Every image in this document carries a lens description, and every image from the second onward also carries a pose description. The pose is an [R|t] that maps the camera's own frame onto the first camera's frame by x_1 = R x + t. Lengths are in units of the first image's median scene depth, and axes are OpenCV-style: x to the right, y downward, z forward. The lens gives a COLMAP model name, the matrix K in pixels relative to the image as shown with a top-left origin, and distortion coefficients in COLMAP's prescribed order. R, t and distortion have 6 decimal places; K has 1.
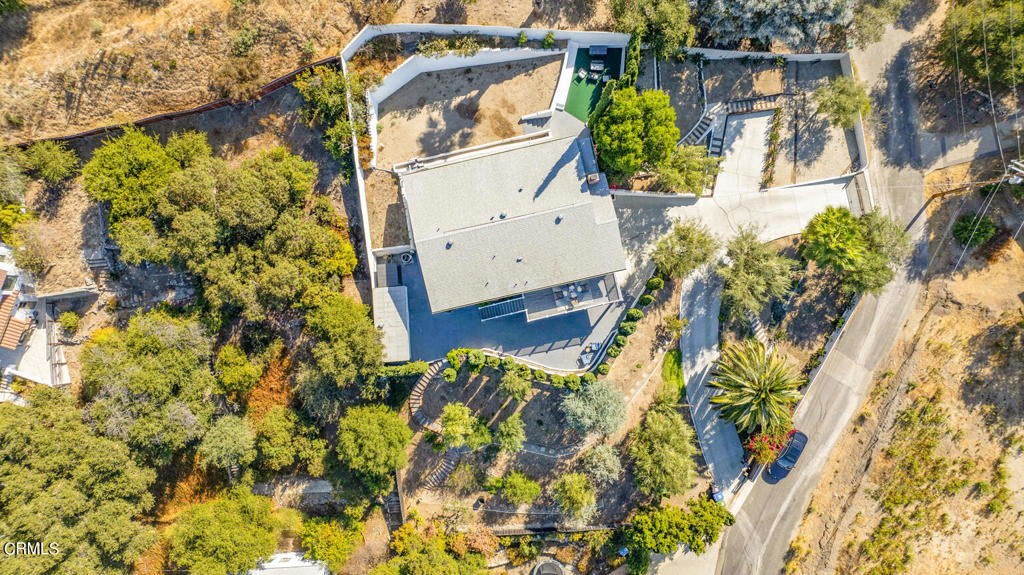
lens RADIAL K [[717.4, 0, 513.3], [0, 717.4, 285.3], [0, 0, 1]] dist [-0.045502, 0.042916]
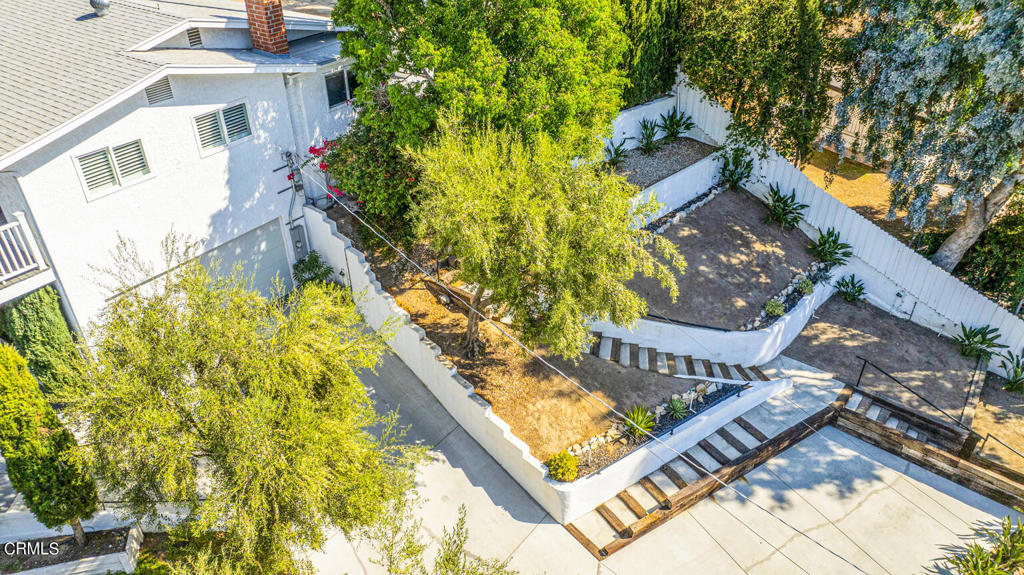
lens RADIAL K [[717.4, 0, 513.9], [0, 717.4, 291.7], [0, 0, 1]] dist [-0.045502, 0.042916]
pose [[0.669225, 0.422513, -0.611246, 0.381980], [-0.742751, 0.404095, -0.533880, -0.011769], [0.021430, 0.811289, 0.584252, 0.820647]]
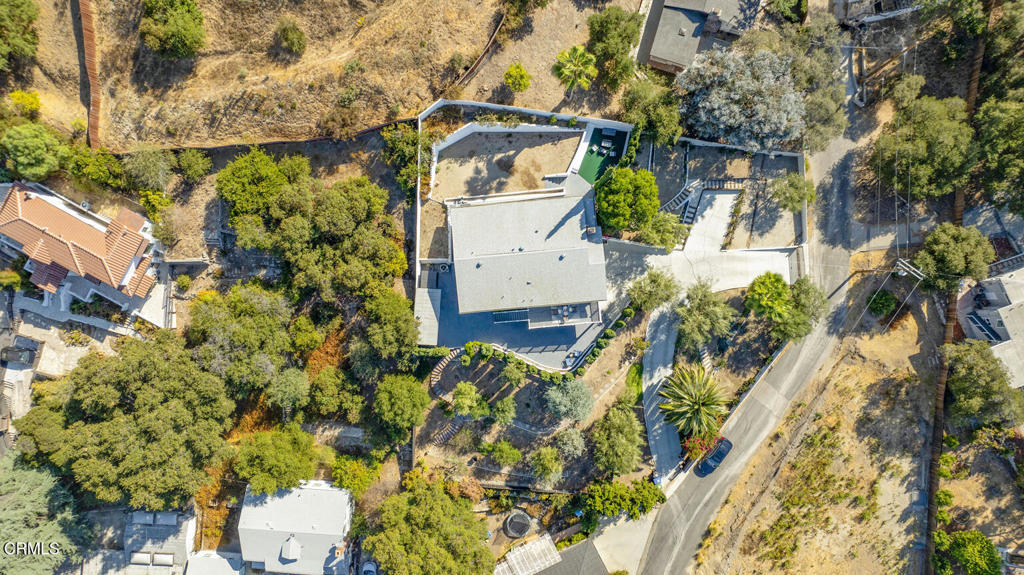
lens RADIAL K [[717.4, 0, 511.2], [0, 717.4, 286.8], [0, 0, 1]] dist [-0.045502, 0.042916]
pose [[0.991216, 0.132097, -0.006380, -0.013488], [-0.131956, 0.991075, 0.018922, -0.044394], [0.008823, -0.017914, 0.999801, -0.311877]]
